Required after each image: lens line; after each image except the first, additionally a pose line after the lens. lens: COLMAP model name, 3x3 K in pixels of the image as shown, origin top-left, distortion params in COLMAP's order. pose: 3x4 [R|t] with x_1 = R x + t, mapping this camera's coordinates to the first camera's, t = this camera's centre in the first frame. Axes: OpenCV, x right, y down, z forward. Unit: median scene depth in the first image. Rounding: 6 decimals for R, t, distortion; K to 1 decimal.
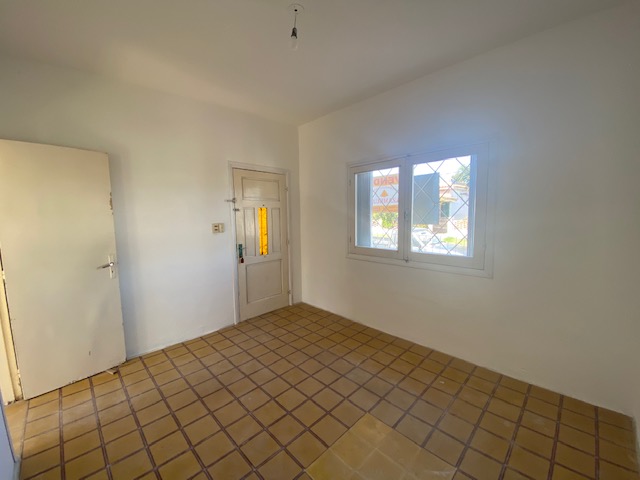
lens RADIAL K [[260.9, 0, 319.6], [0, 260.9, 238.1], [0, 0, 1]] dist [0.054931, -0.034061]
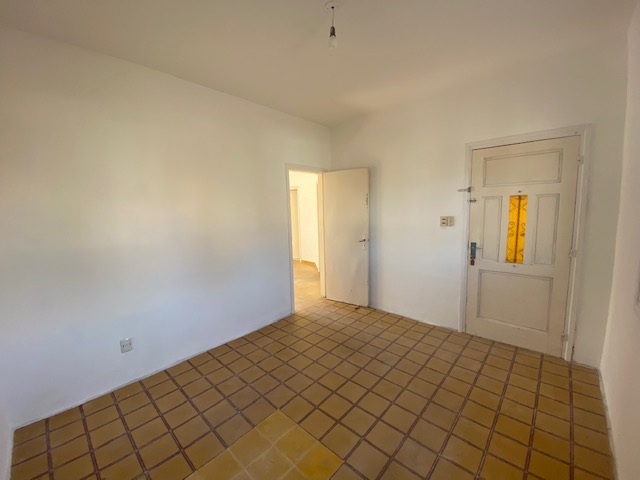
lens RADIAL K [[260.9, 0, 319.6], [0, 260.9, 238.1], [0, 0, 1]] dist [0.054931, -0.034061]
pose [[0.047301, 0.124820, -0.991051, 0.532949], [-0.068645, 0.990222, 0.121439, -0.061914], [0.996519, 0.062287, 0.055407, 0.503685]]
